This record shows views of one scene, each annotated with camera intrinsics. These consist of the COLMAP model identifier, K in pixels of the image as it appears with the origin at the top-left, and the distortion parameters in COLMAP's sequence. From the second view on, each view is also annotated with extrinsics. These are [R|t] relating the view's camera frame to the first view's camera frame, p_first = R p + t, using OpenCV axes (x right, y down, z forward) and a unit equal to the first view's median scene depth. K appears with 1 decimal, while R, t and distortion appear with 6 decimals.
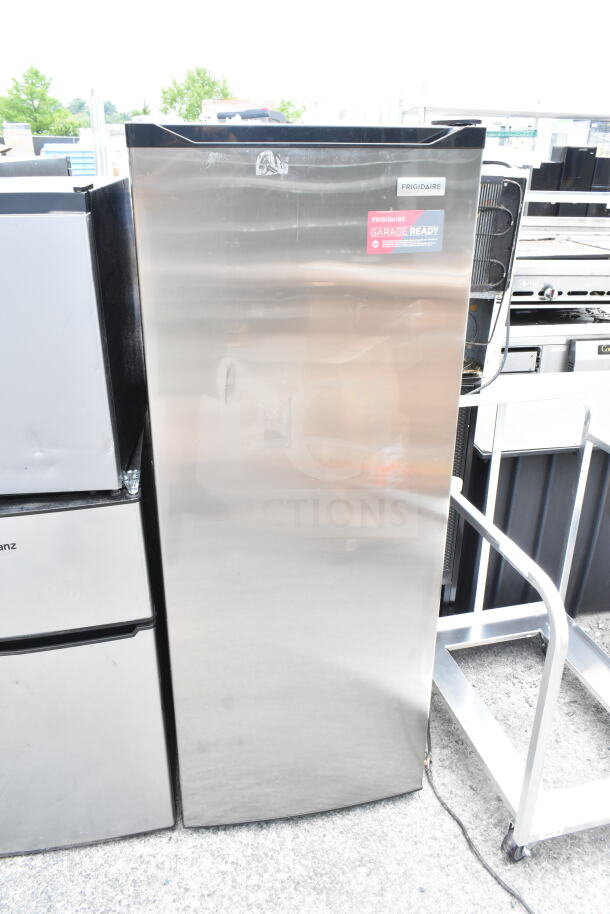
lens RADIAL K [[699.1, 0, 305.0], [0, 699.1, 470.4], [0, 0, 1]] dist [-0.000346, 0.002580]
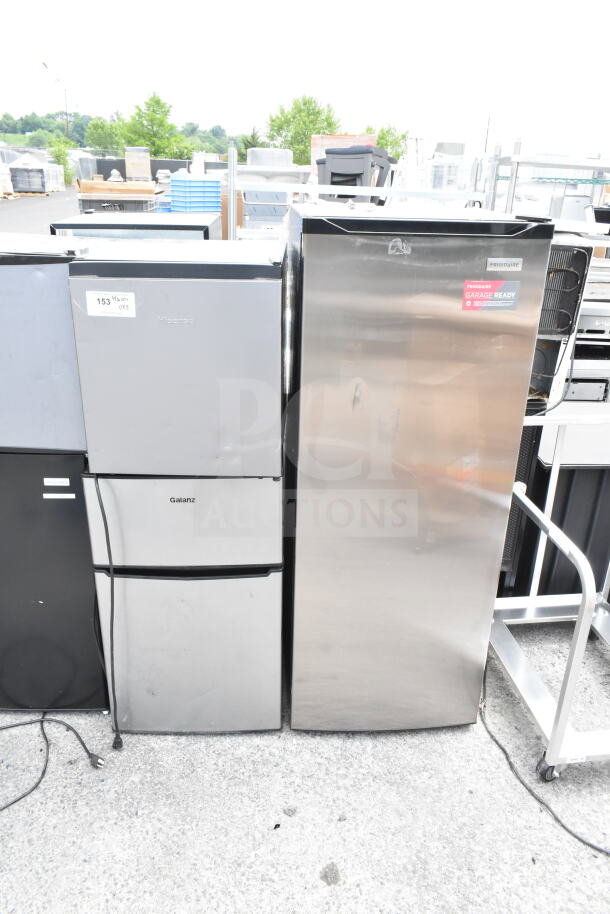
lens RADIAL K [[699.1, 0, 305.0], [0, 699.1, 470.4], [0, 0, 1]] dist [-0.000346, 0.002580]
pose [[0.992376, 0.068520, -0.102449, -0.043512], [-0.070560, 0.997372, -0.016425, 0.042648], [0.101055, 0.023528, 0.994603, -0.314495]]
